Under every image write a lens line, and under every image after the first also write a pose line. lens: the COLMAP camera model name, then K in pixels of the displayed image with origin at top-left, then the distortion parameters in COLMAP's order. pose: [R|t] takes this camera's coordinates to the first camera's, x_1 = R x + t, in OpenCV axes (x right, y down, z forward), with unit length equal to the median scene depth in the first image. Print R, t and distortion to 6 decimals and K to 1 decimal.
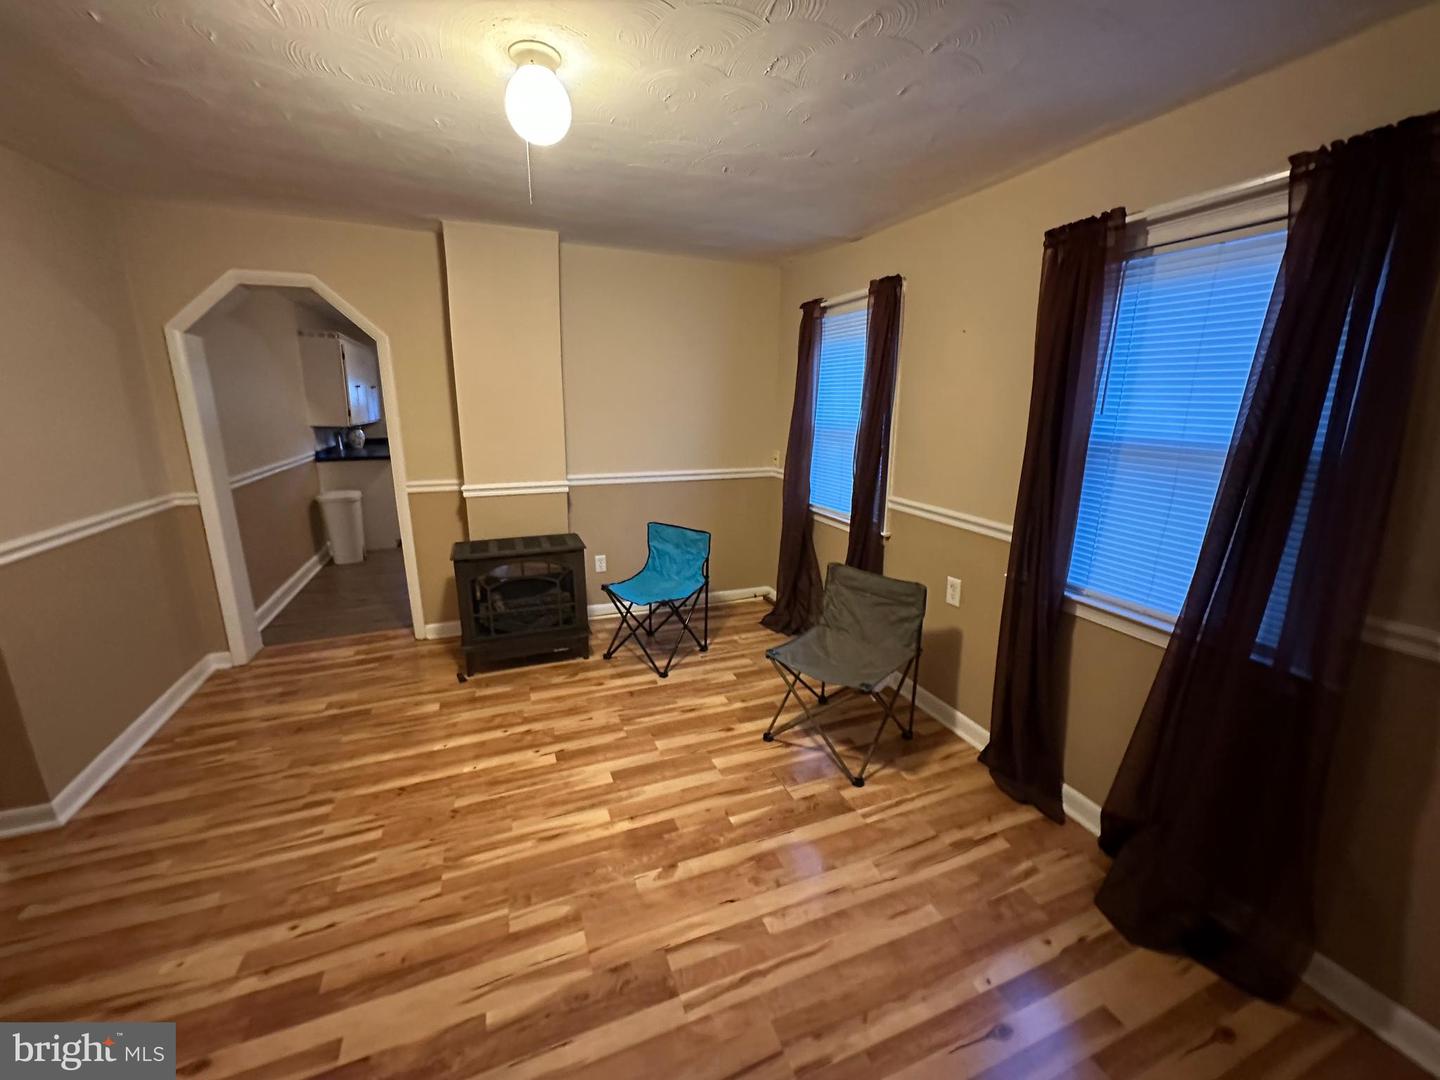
lens RADIAL K [[572.9, 0, 720.0], [0, 572.9, 540.0], [0, 0, 1]] dist [-0.003277, 0.000234]
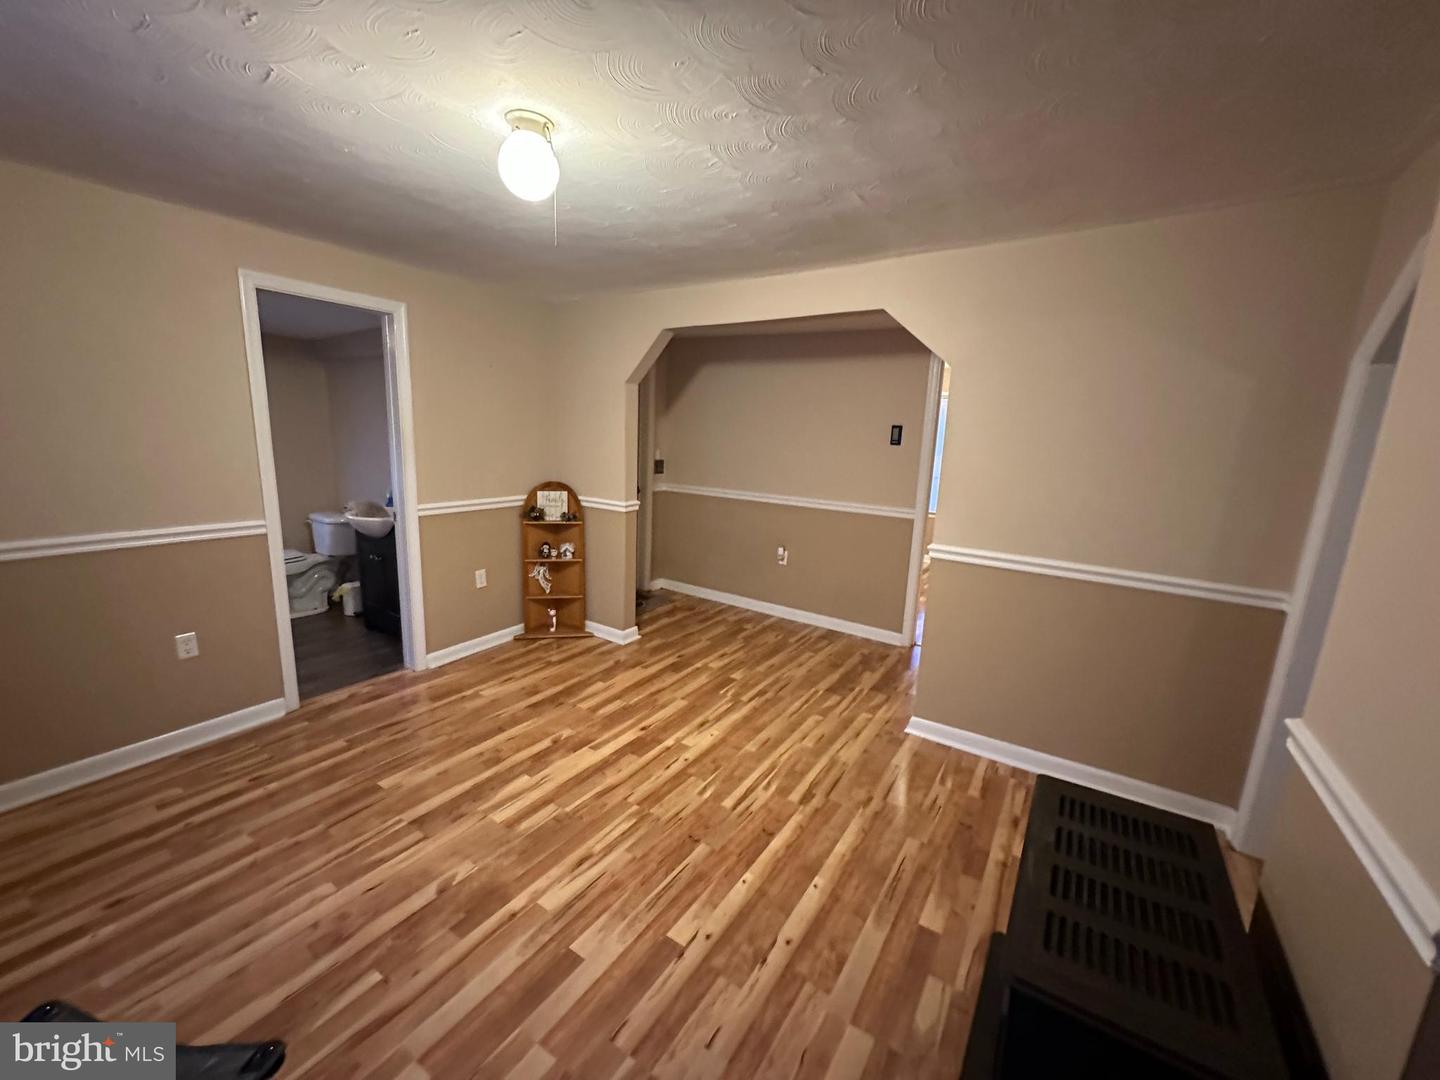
lens RADIAL K [[574.9, 0, 720.0], [0, 574.9, 540.0], [0, 0, 1]] dist [-0.004006, 0.000910]
pose [[-0.820562, 0.070788, -0.567157, 0.035615], [-0.179254, 0.910364, 0.372969, -0.363490], [0.542721, 0.407709, -0.734321, 1.433842]]
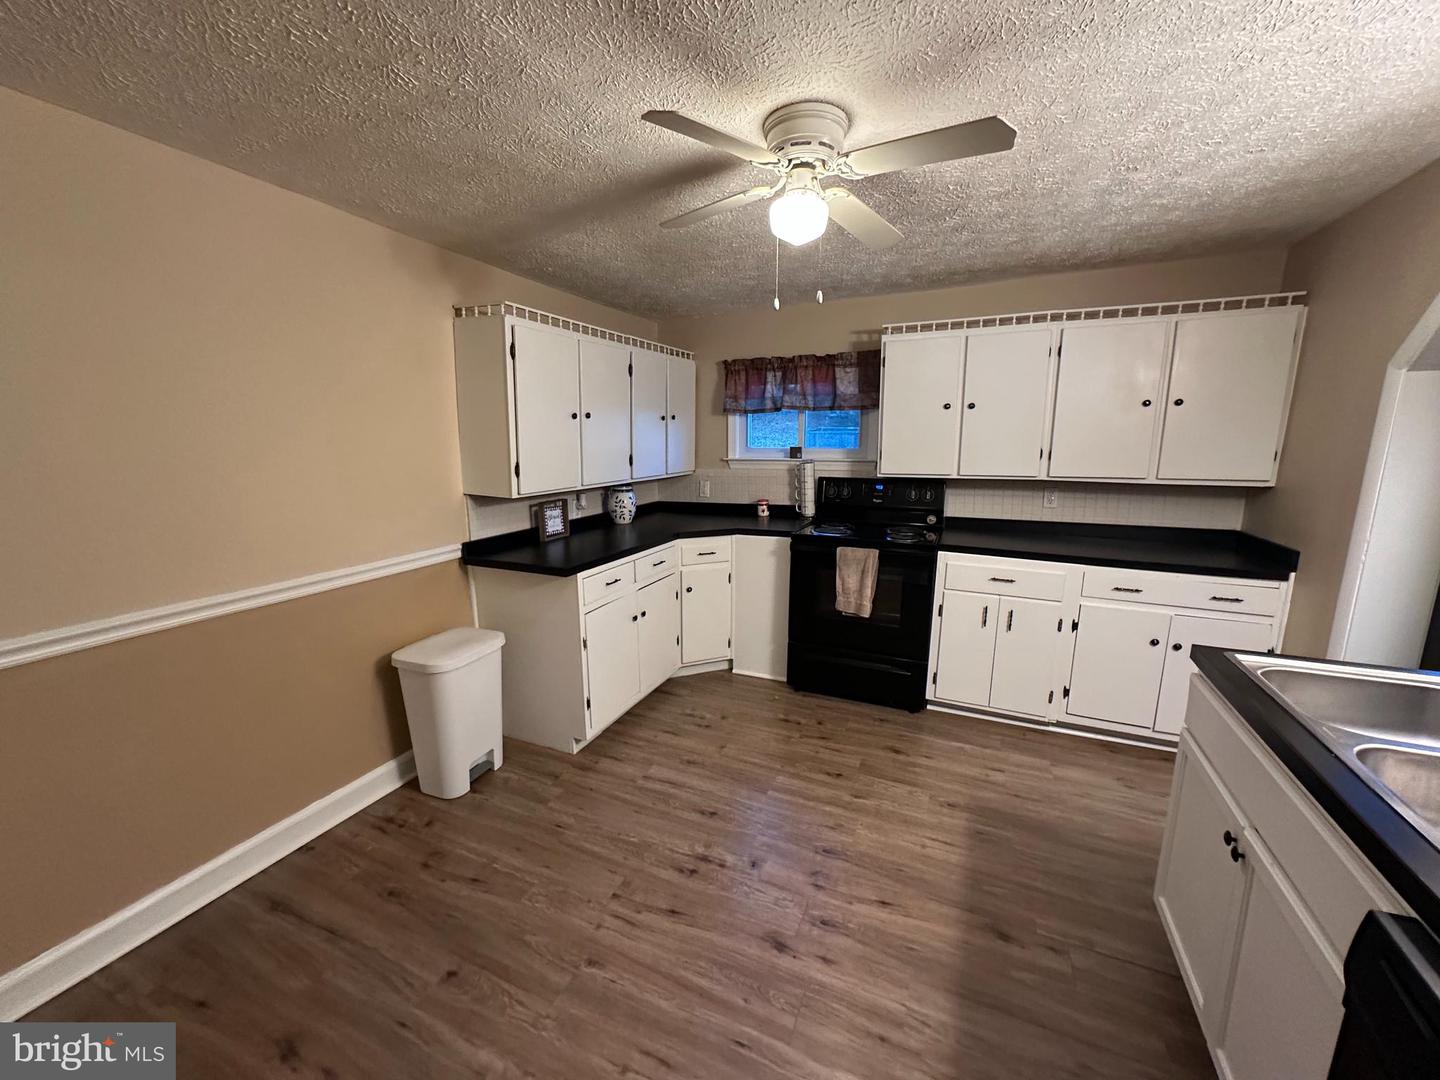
lens RADIAL K [[574.9, 0, 720.0], [0, 574.9, 540.0], [0, 0, 1]] dist [-0.004006, 0.000910]
pose [[0.692009, 0.126324, -0.710750, -0.423654], [-0.165679, 0.986081, 0.013949, -0.467560], [0.702619, 0.108104, 0.703307, 1.849798]]
